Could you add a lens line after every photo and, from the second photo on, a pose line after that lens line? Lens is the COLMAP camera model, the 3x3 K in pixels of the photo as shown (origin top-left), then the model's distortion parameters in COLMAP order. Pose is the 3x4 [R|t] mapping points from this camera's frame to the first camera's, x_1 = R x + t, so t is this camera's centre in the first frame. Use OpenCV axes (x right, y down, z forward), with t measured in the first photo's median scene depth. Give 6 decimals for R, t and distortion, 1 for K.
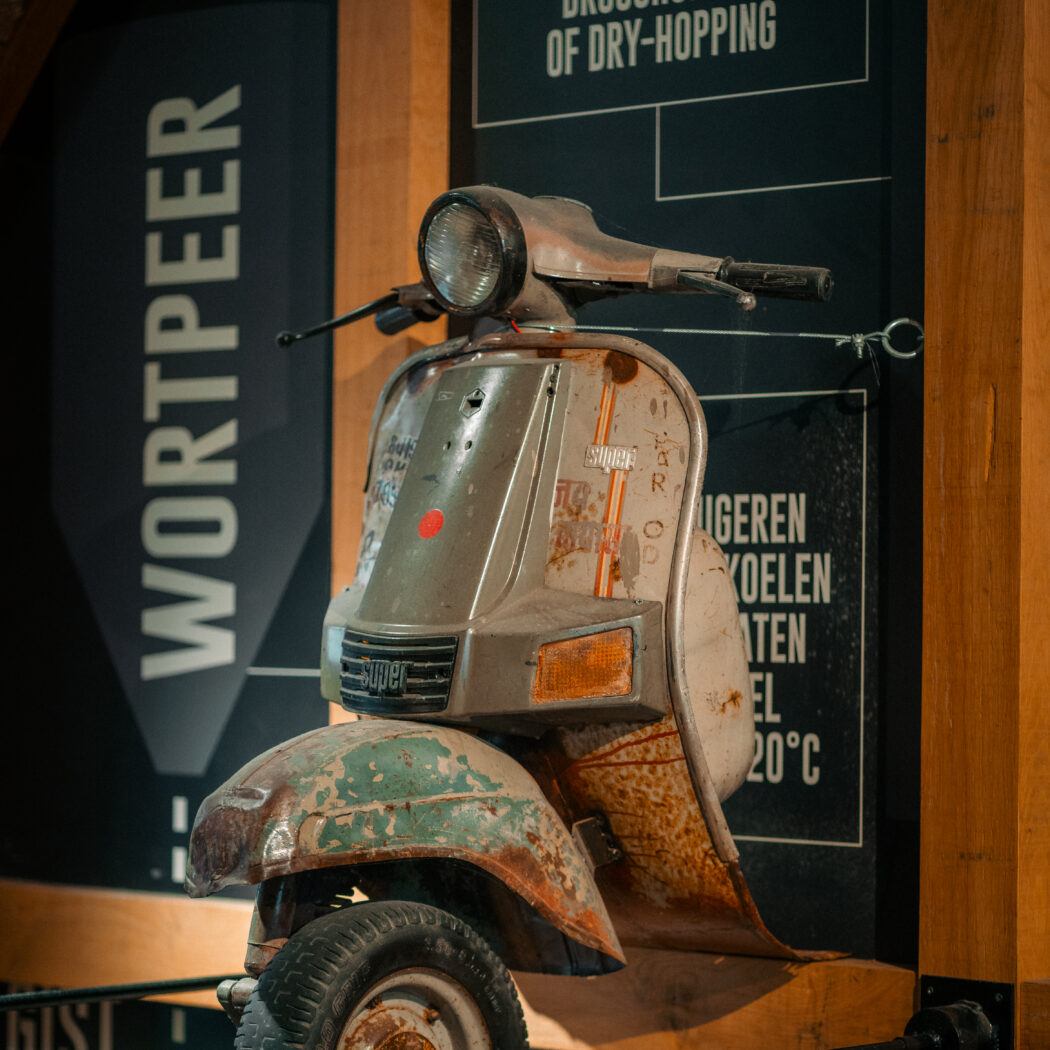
lens RADIAL K [[3694.8, 0, 525.0], [0, 3694.8, 525.0], [0, 0, 1]] dist [0.083023, -1.097008]
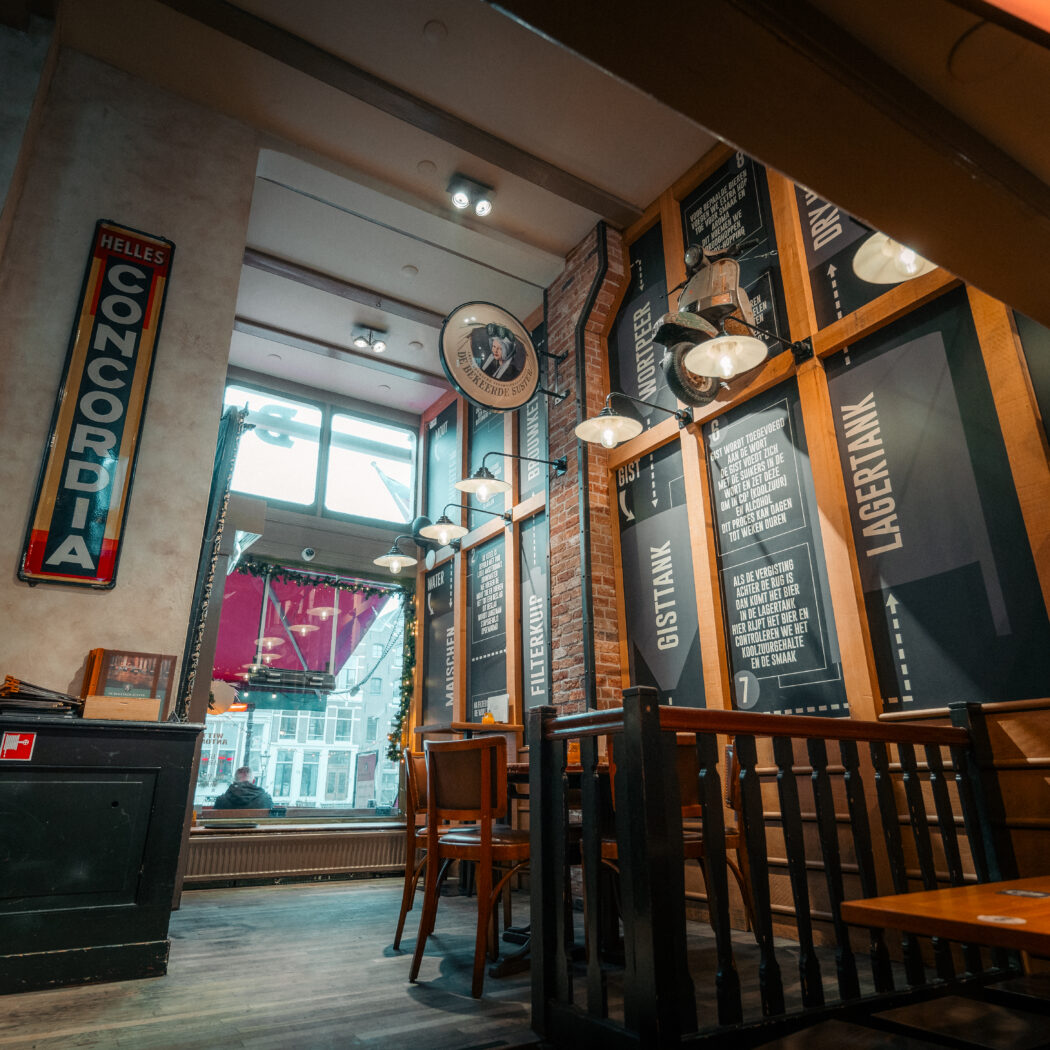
lens RADIAL K [[740.7, 0, 525.0], [0, 740.7, 525.0], [0, 0, 1]] dist [-0.002472, 0.005372]
pose [[0.971406, -0.096456, -0.216948, -0.056836], [0.025024, 0.950263, -0.310442, 0.646775], [0.236102, 0.296137, 0.925505, 0.002299]]
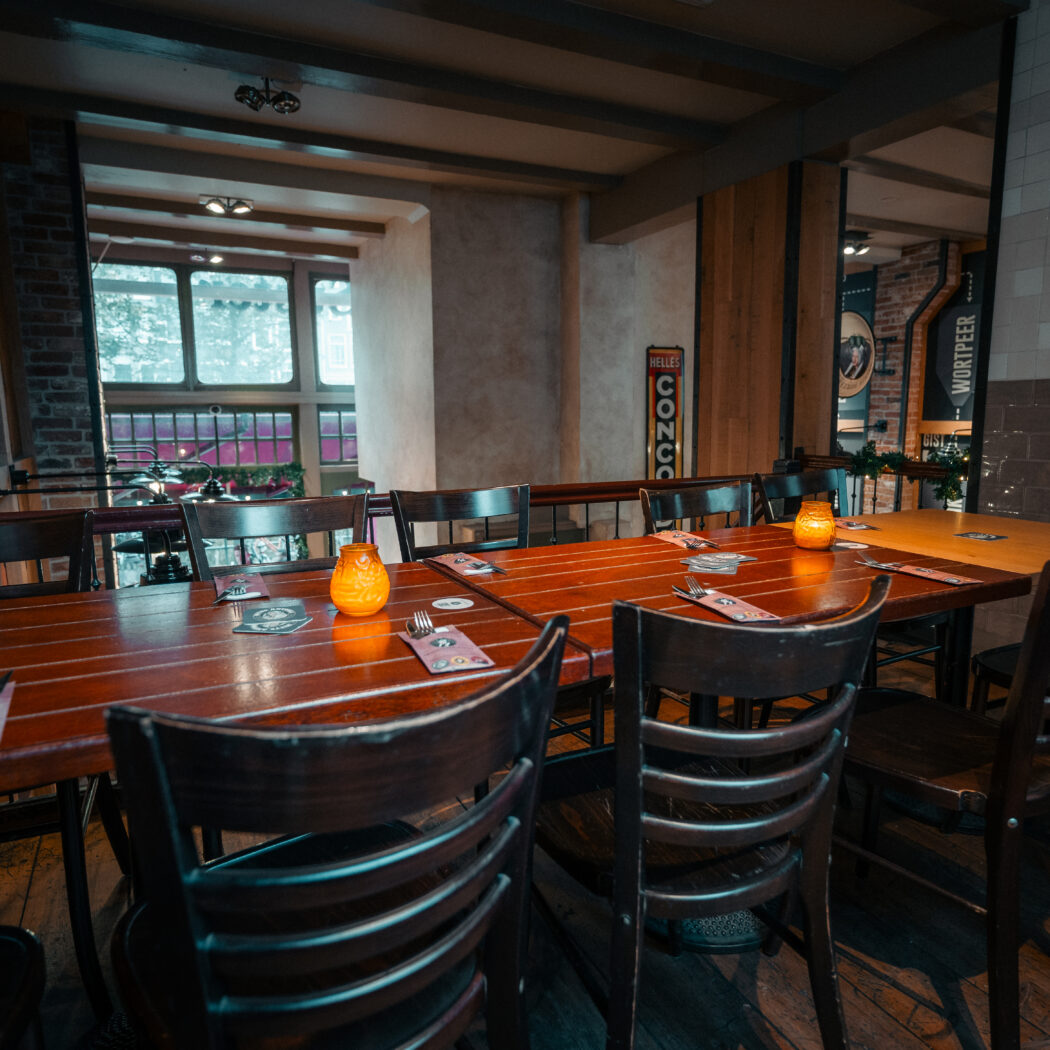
lens RADIAL K [[740.7, 0, 525.0], [0, 740.7, 525.0], [0, 0, 1]] dist [-0.002472, 0.005372]
pose [[0.945228, 0.025827, -0.325387, -0.521837], [0.033809, 0.983756, 0.176299, 0.009105], [0.324654, -0.177644, 0.929001, -0.947554]]
